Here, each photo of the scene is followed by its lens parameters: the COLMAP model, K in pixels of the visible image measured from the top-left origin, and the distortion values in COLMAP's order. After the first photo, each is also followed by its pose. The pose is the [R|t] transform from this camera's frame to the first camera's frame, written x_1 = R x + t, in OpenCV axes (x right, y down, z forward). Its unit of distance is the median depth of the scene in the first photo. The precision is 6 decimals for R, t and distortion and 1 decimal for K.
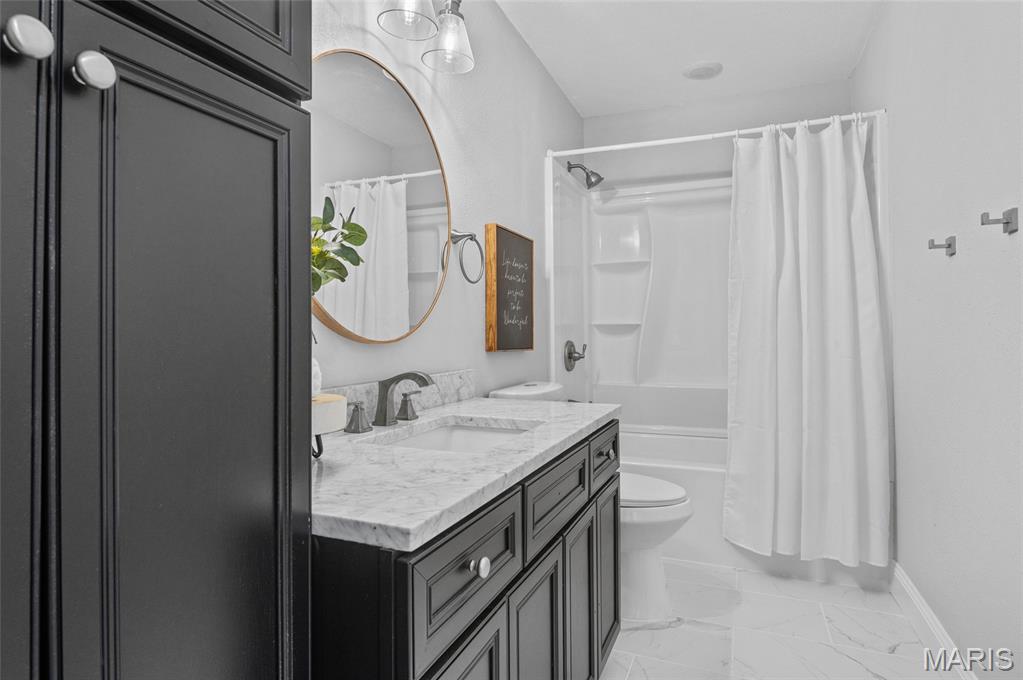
lens RADIAL K [[551.1, 0, 509.2], [0, 551.1, 334.7], [0, 0, 1]] dist [0.002081, -0.000027]
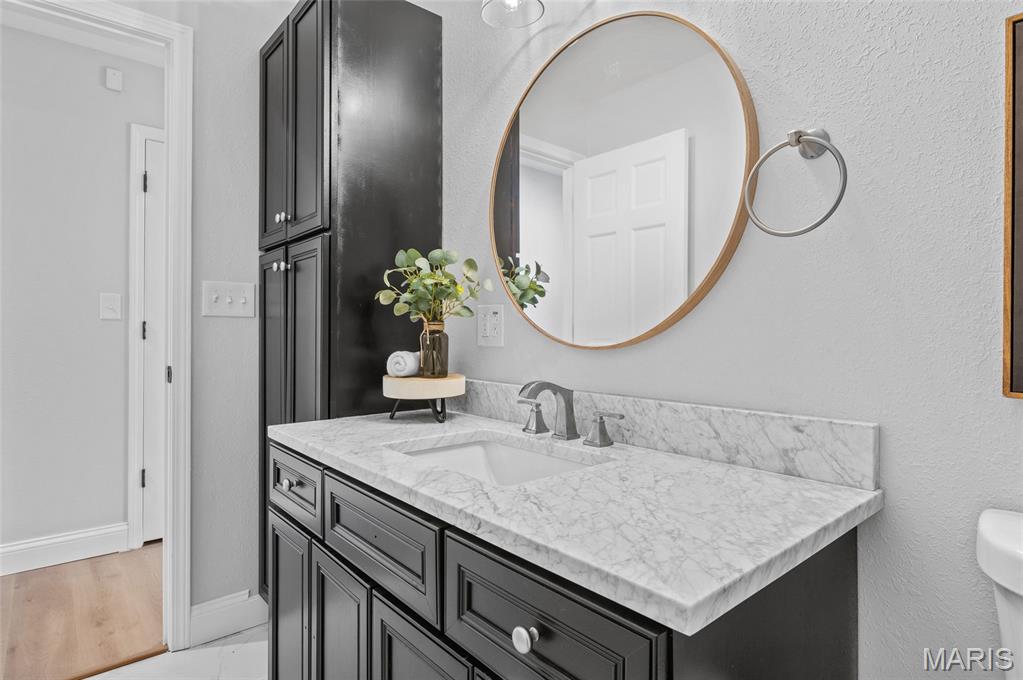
lens RADIAL K [[551.1, 0, 514.9], [0, 551.1, 336.7], [0, 0, 1]] dist [0.002081, -0.000027]
pose [[-0.459184, 0.009518, -0.888290, 0.377864], [0.000413, 0.999945, 0.010501, -0.009380], [0.888341, 0.004455, -0.459162, 0.802408]]
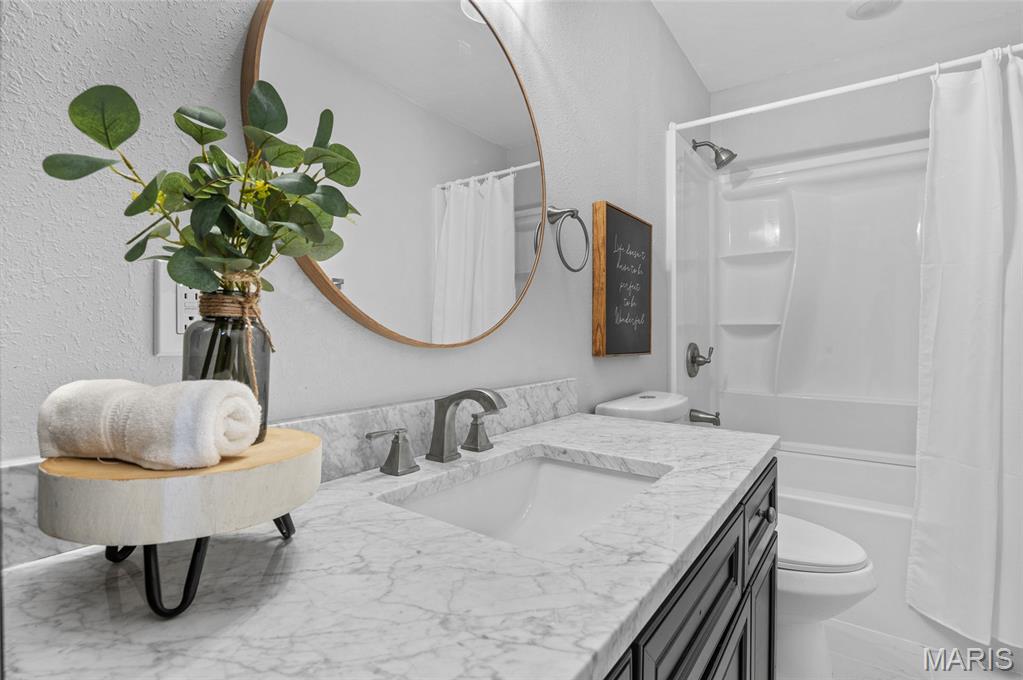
lens RADIAL K [[495.3, 0, 505.4], [0, 495.3, 341.3], [0, 0, 1]] dist [-0.010467, 0.001340]
pose [[0.971842, 0.009459, -0.235443, 0.005520], [-0.006254, 0.999877, 0.014355, -0.001895], [0.235550, -0.012479, 0.971782, 0.222113]]
